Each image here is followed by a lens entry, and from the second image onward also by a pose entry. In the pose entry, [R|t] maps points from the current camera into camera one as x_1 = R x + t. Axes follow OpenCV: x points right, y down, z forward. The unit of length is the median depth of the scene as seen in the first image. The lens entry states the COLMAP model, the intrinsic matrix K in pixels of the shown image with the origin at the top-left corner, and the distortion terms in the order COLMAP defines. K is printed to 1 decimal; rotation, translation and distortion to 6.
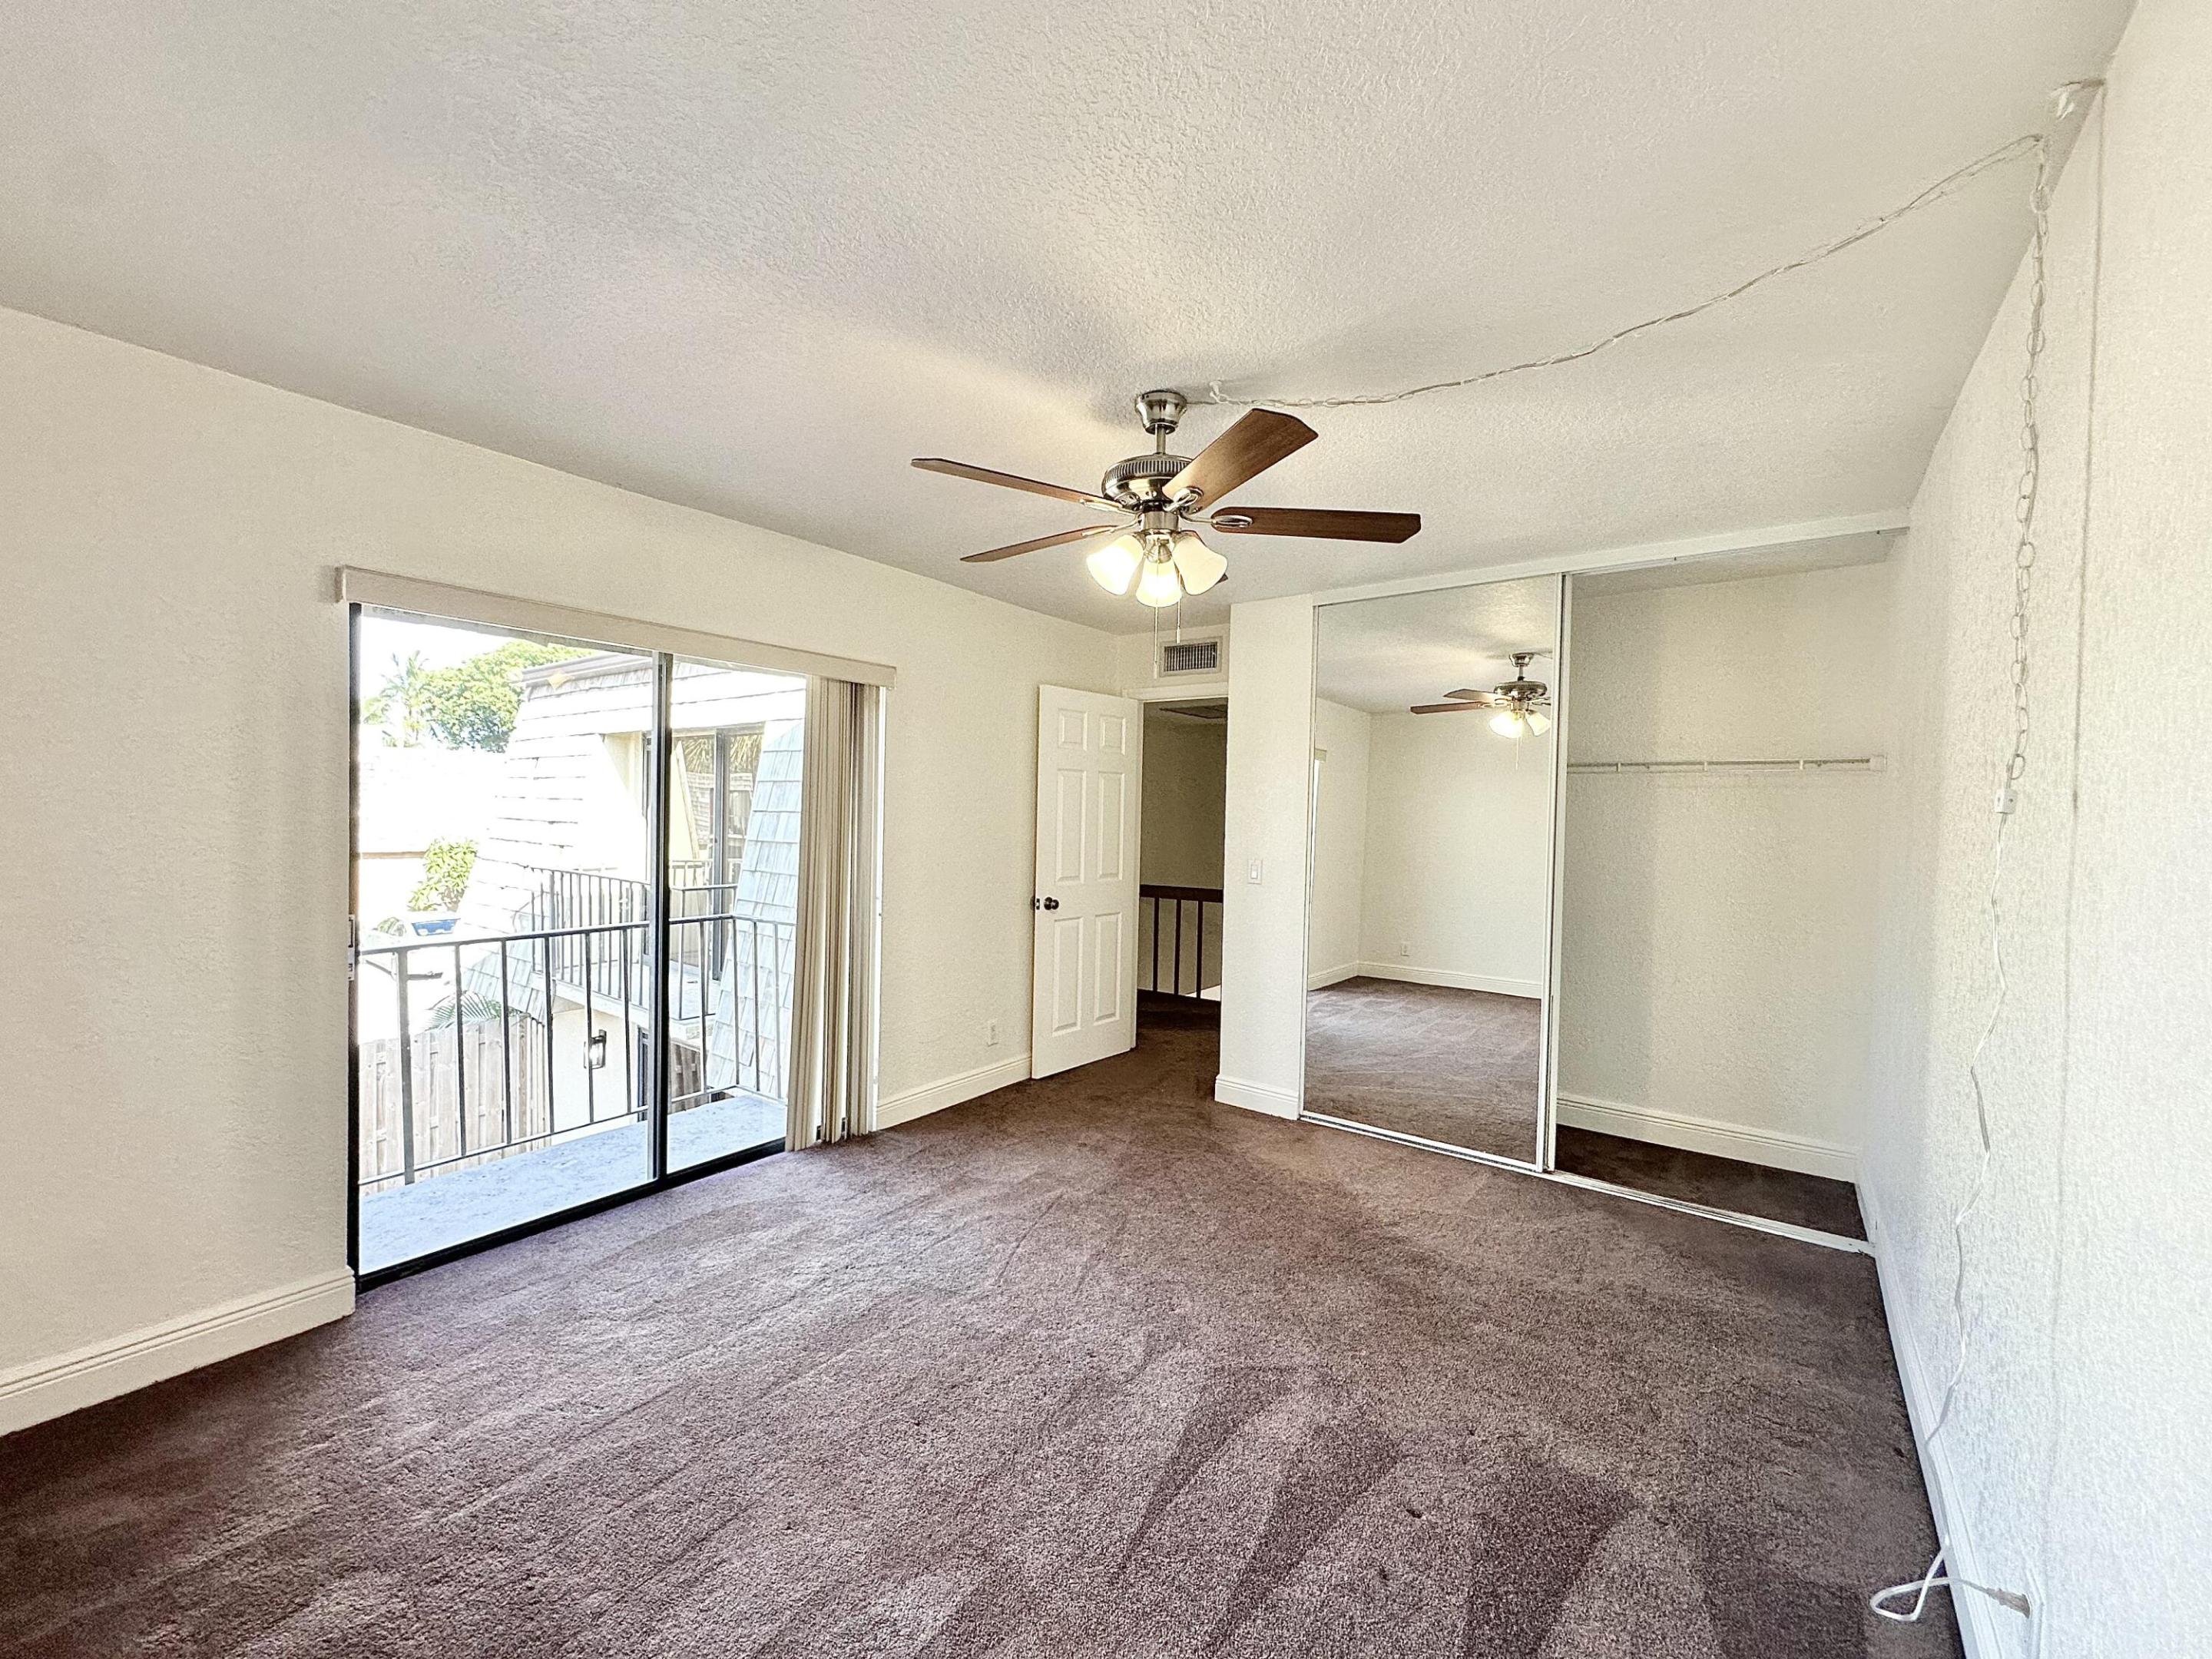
lens RADIAL K [[883.4, 0, 1109.7], [0, 883.4, 826.3], [0, 0, 1]] dist [-0.004789, 0.001038]
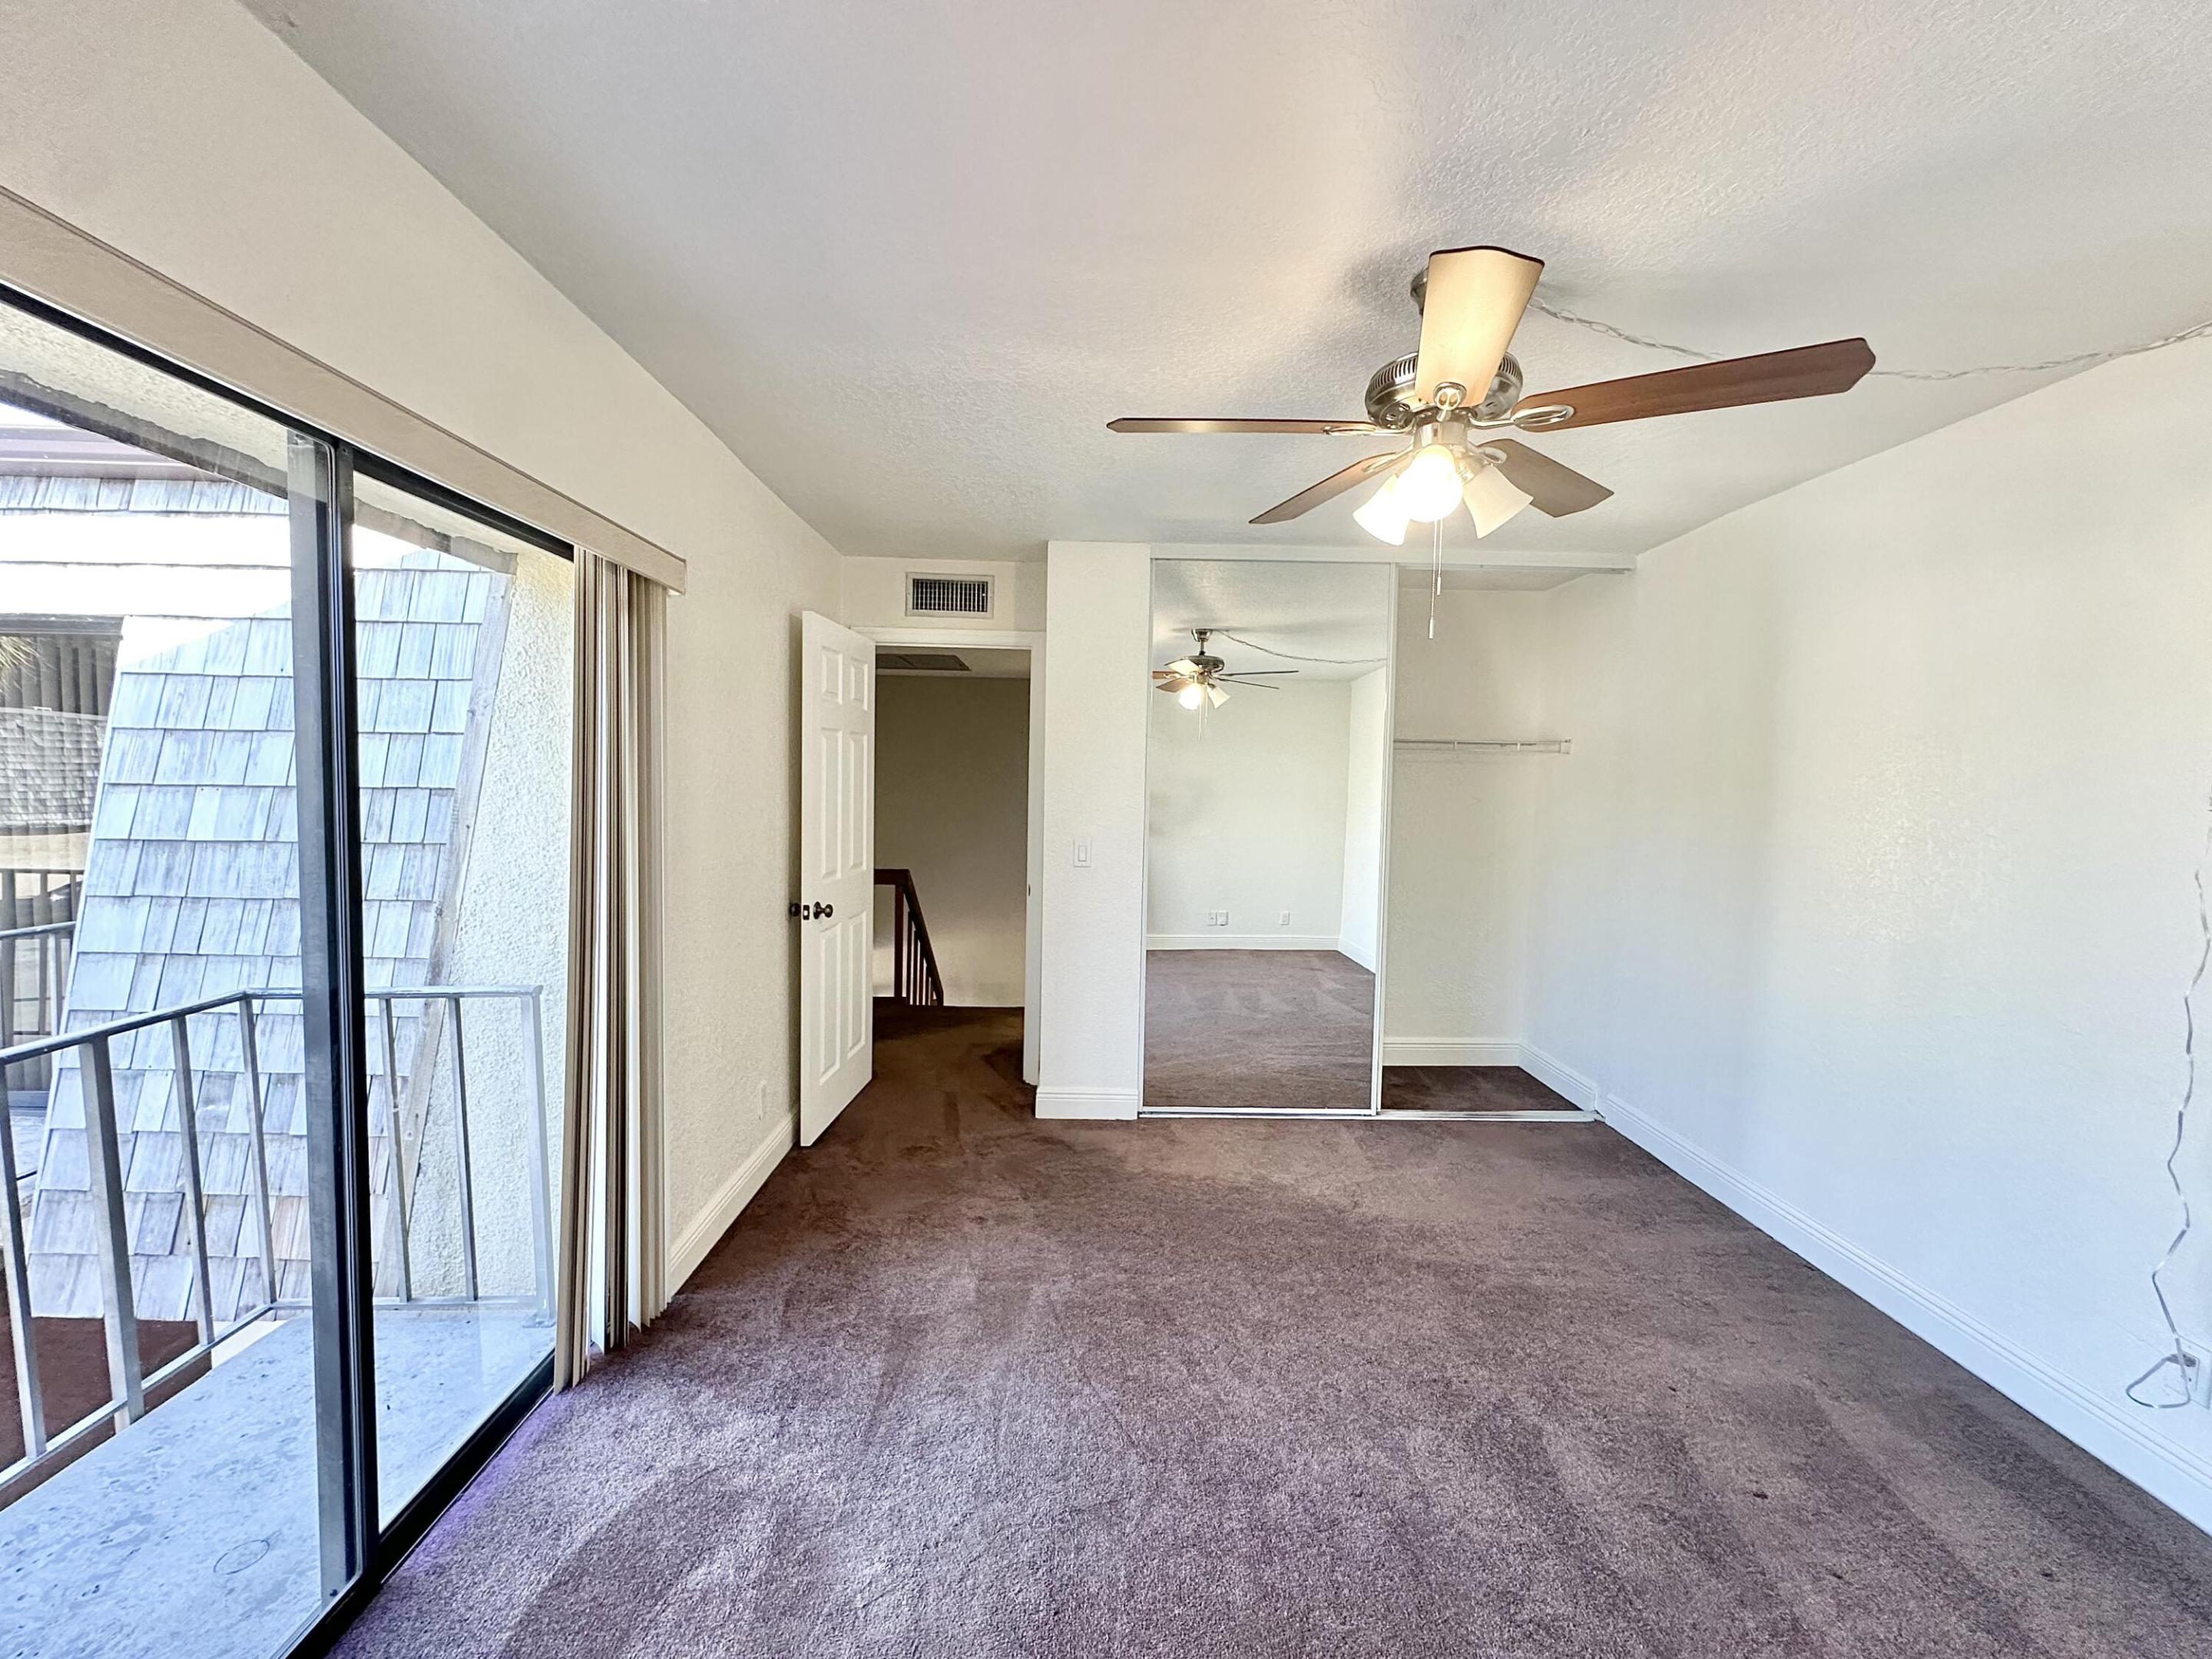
lens RADIAL K [[883.4, 0, 1109.7], [0, 883.4, 826.3], [0, 0, 1]] dist [-0.004789, 0.001038]
pose [[0.786541, -0.037523, 0.616397, -0.420872], [0.006962, 0.998628, 0.051909, -0.024440], [-0.617499, -0.036537, 0.785722, 0.345685]]
